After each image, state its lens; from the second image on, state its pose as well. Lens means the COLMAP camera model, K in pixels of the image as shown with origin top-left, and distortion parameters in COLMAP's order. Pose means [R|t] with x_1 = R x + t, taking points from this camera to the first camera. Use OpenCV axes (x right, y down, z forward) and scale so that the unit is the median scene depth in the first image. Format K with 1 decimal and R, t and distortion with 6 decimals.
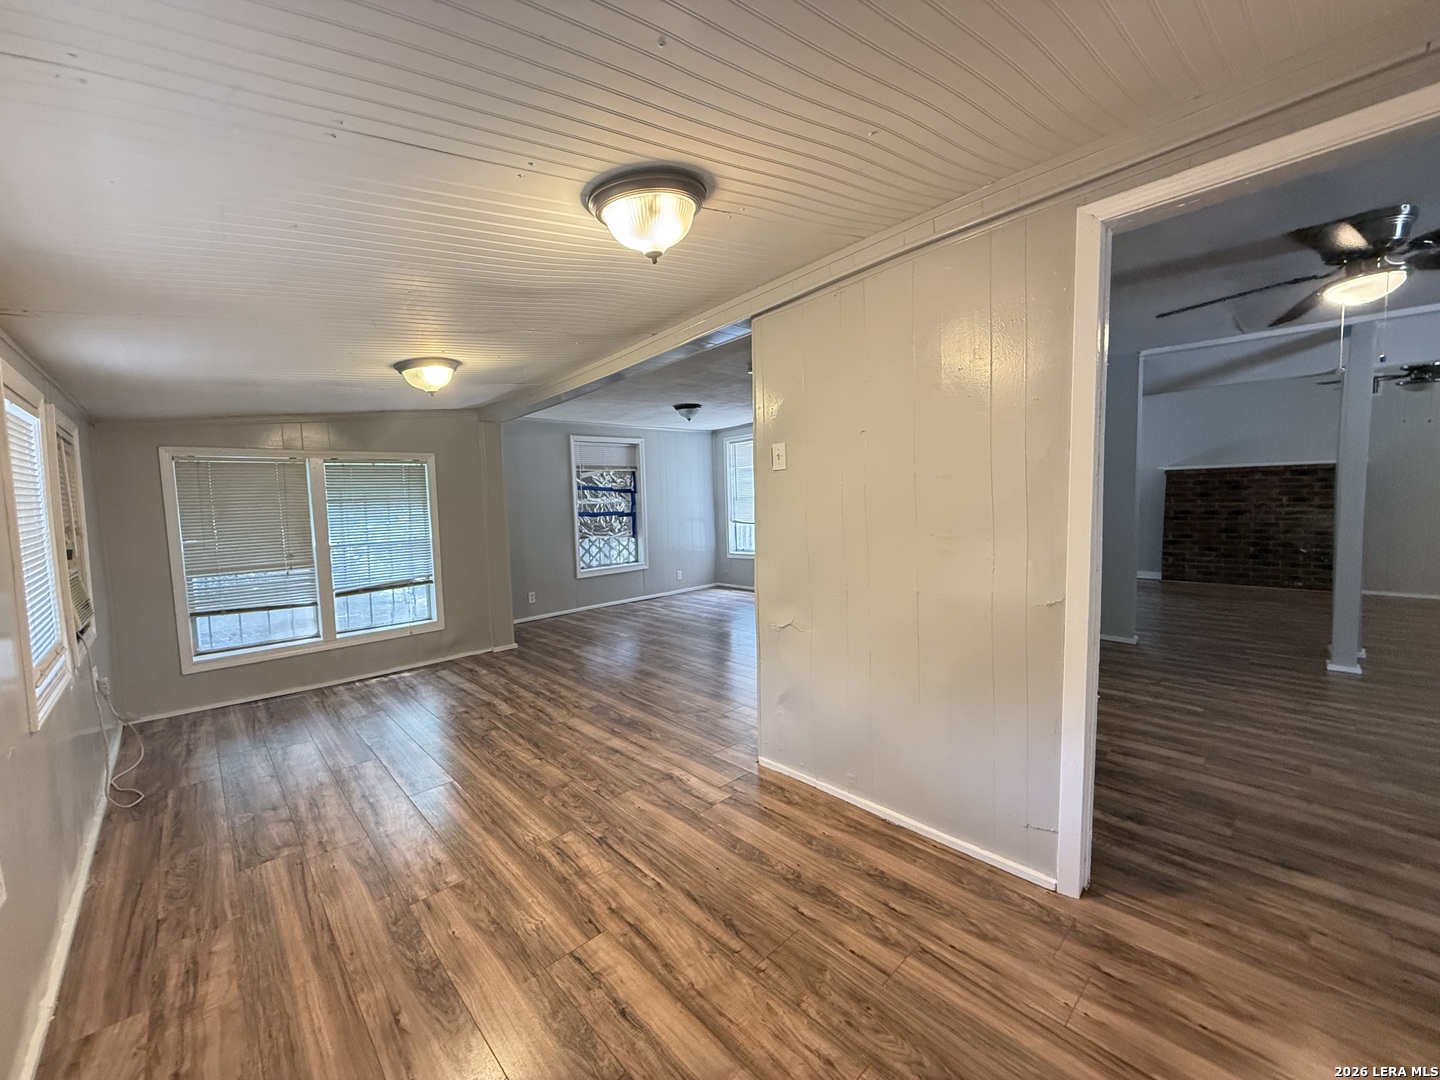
lens RADIAL K [[570.4, 0, 719.0], [0, 570.4, 537.8], [0, 0, 1]] dist [0.001571, 0.000141]
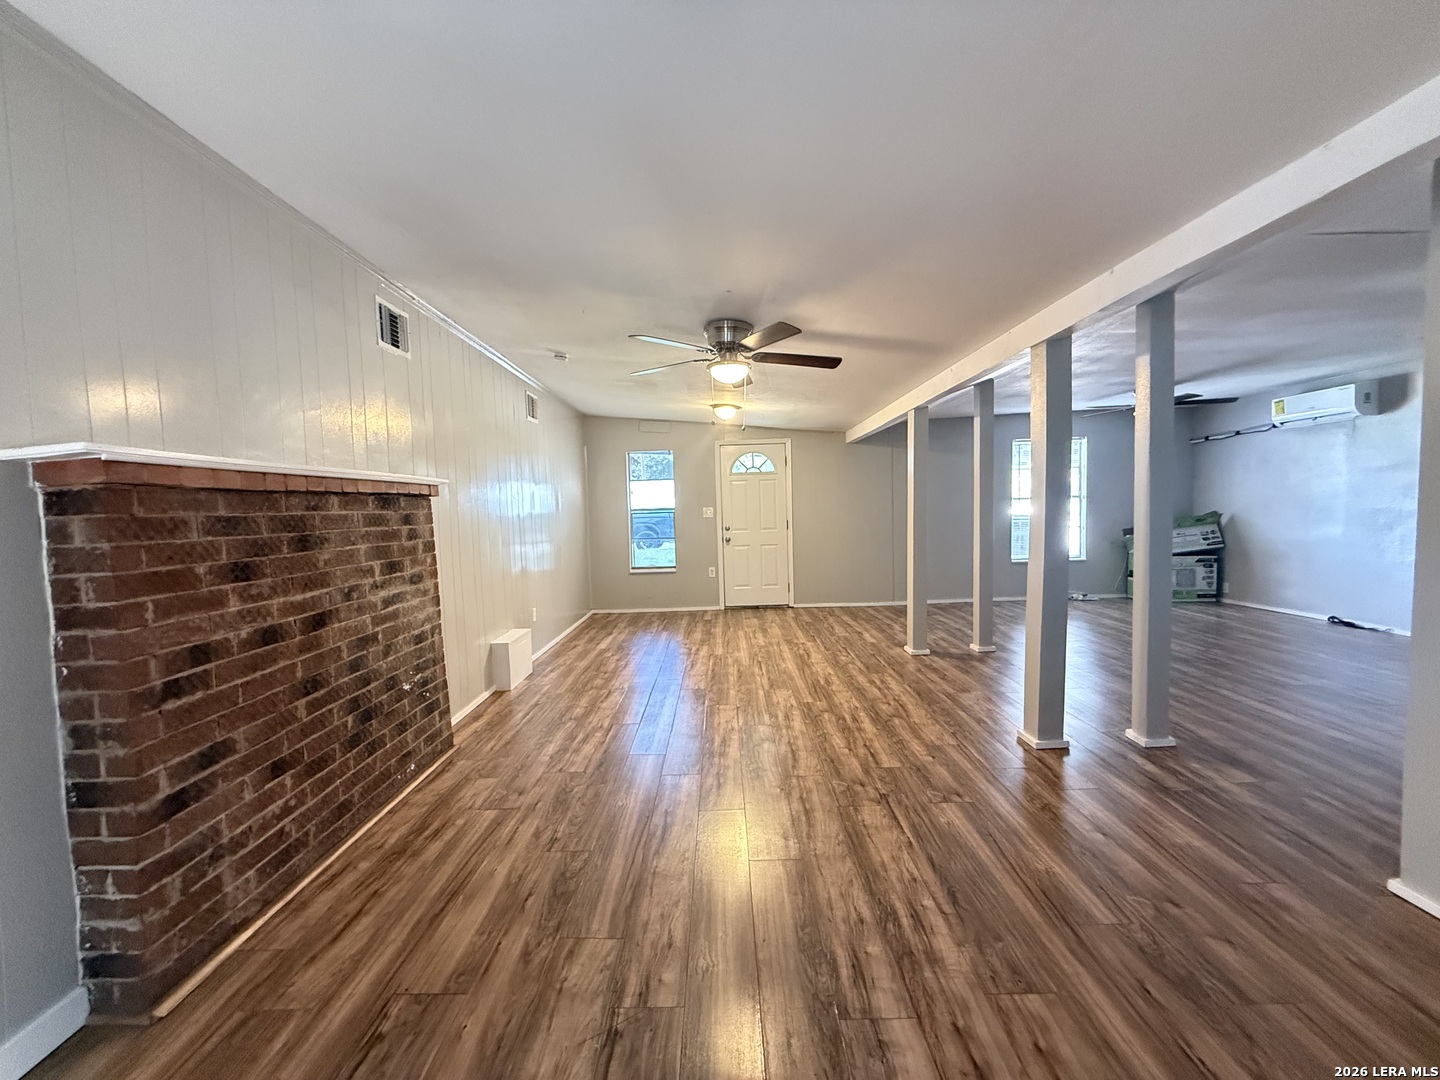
lens RADIAL K [[570.4, 0, 716.5], [0, 570.4, 539.0], [0, 0, 1]] dist [0.001571, 0.000141]
pose [[-0.715563, 0.009132, 0.698489, 0.539587], [0.099875, 0.990979, 0.089359, -0.095786], [-0.691372, 0.133704, -0.710020, 1.075813]]
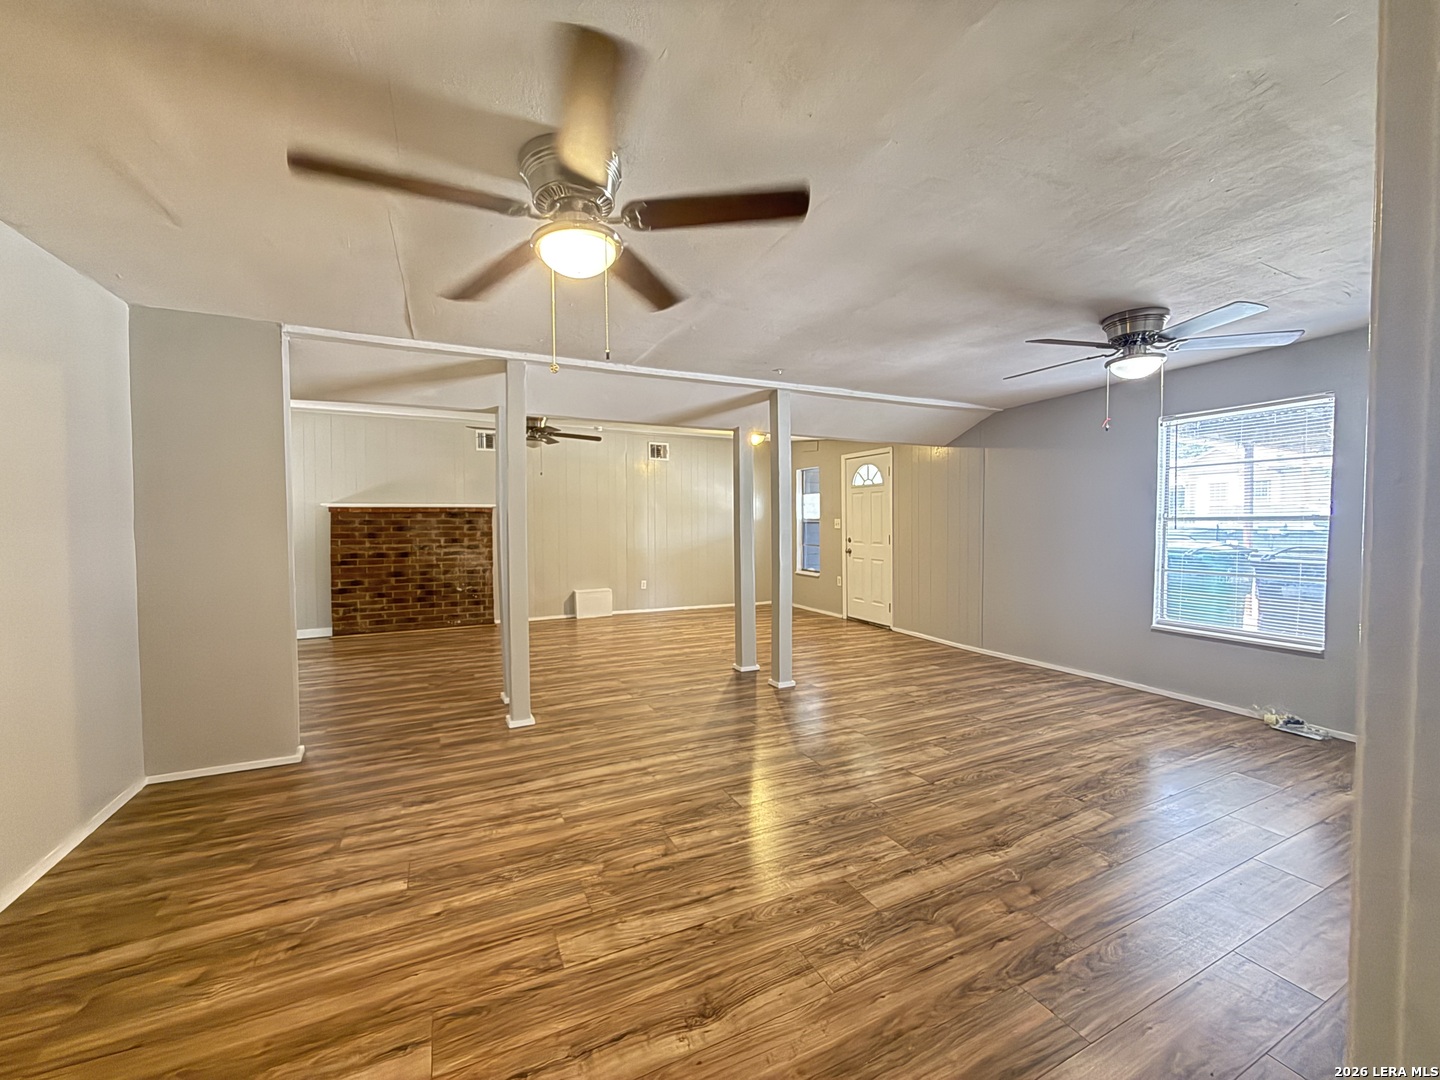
lens RADIAL K [[570.4, 0, 720.9], [0, 570.4, 539.4], [0, 0, 1]] dist [0.001571, 0.000141]
pose [[0.304611, -0.006998, 0.952451, 0.164677], [0.067434, 0.997622, -0.014237, -0.020581], [-0.950087, 0.068565, 0.304359, 0.209492]]
